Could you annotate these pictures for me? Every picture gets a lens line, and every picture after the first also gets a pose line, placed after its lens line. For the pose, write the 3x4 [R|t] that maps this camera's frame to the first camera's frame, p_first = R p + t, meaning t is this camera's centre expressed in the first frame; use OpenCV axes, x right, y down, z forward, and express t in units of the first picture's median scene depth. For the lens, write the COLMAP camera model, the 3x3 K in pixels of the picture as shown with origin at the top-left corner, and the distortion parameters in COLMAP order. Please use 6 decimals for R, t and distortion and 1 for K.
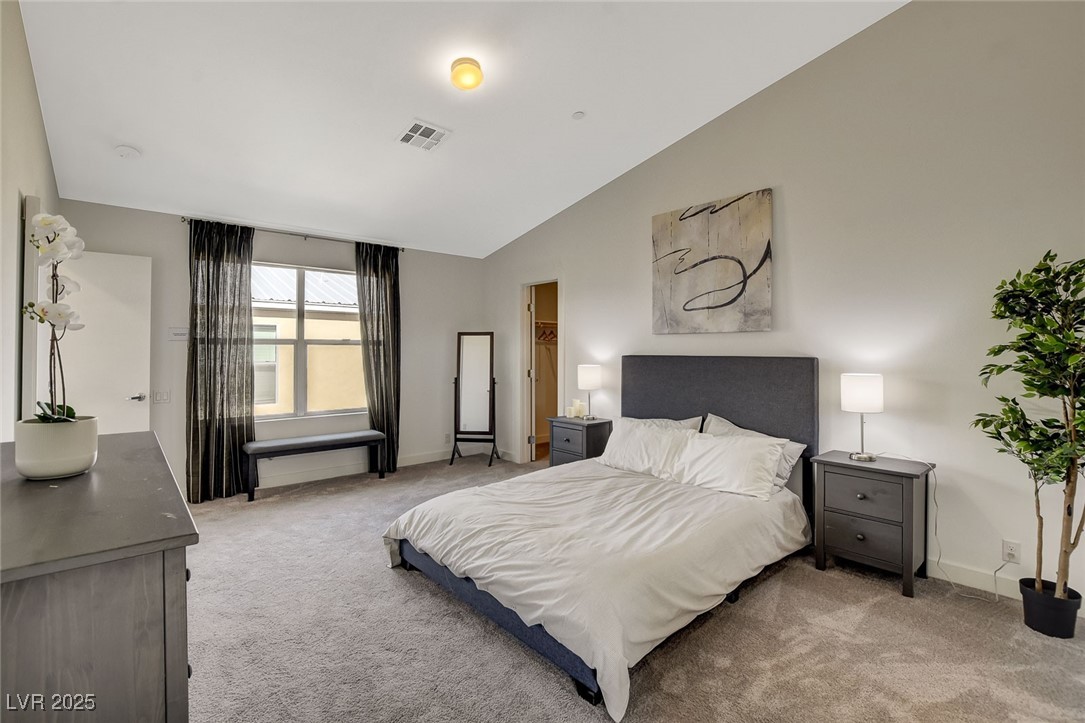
lens RADIAL K [[480.0, 0, 542.0], [0, 480.0, 359.1], [0, 0, 1]] dist [-0.031627, 0.000557]
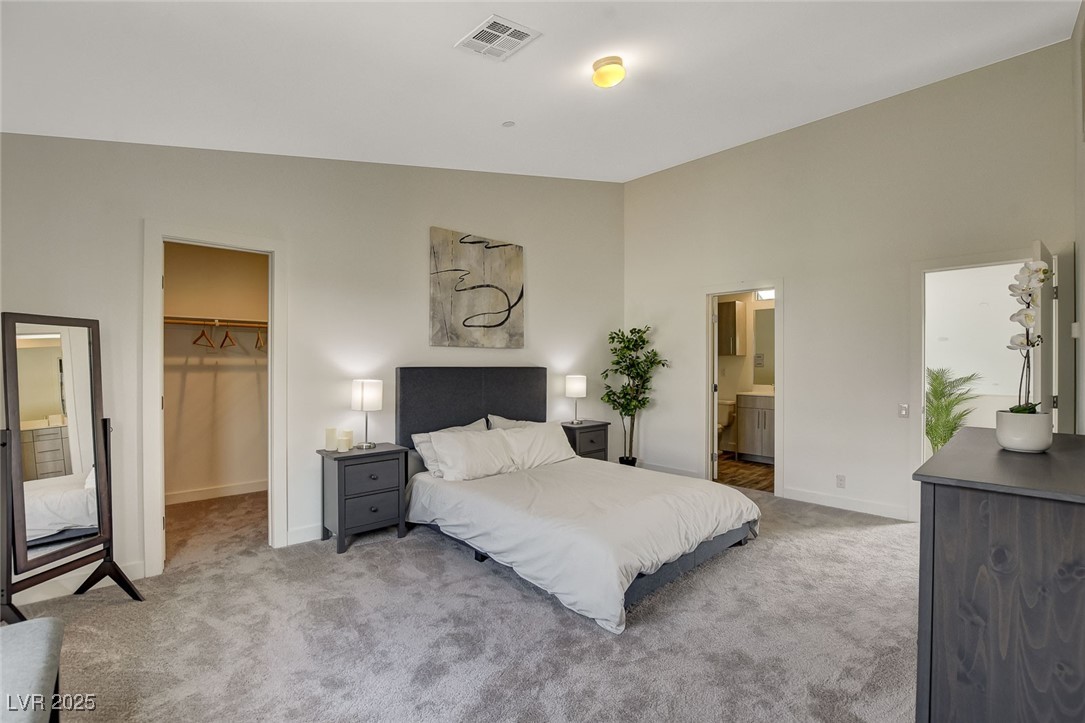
lens RADIAL K [[480.0, 0, 542.0], [0, 480.0, 359.1], [0, 0, 1]] dist [-0.031627, 0.000557]
pose [[-0.028198, -0.005649, 0.999586, -0.832296], [0.003296, 0.999978, 0.005744, -0.031340], [-0.999597, 0.003457, -0.028178, 0.869272]]
